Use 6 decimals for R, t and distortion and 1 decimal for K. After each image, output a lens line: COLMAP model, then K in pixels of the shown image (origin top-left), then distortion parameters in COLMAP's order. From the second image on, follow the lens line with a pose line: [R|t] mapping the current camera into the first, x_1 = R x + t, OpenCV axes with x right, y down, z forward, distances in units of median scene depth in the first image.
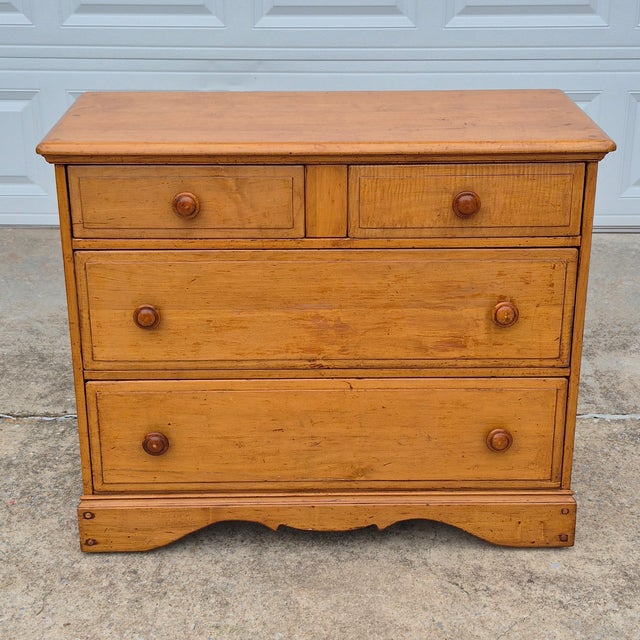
lens RADIAL K [[1183.7, 0, 313.4], [0, 1183.7, 315.1], [0, 0, 1]] dist [0.127007, 0.000000]
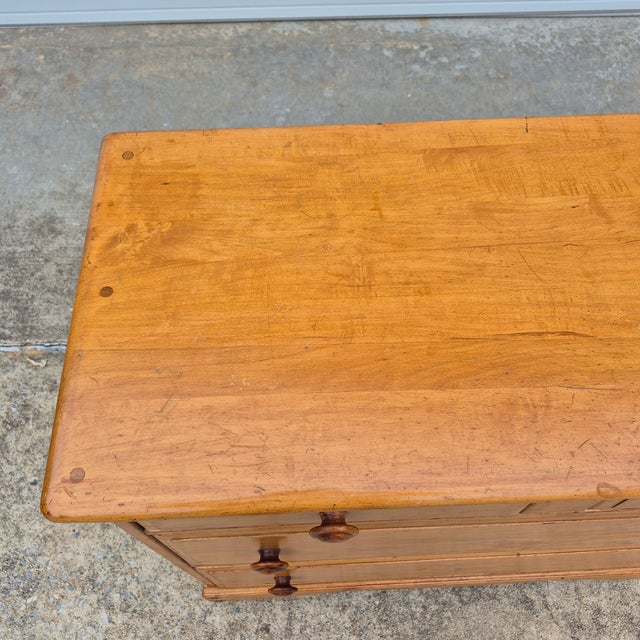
lens RADIAL K [[612.3, 0, 320.4], [0, 612.3, 325.0], [0, 0, 1]] dist [0.020039, 0.000000]
pose [[0.999130, -0.036535, 0.020113, -0.105276], [0.015904, 0.779594, 0.626084, -0.324588], [-0.038554, -0.625219, 0.779496, 0.753061]]
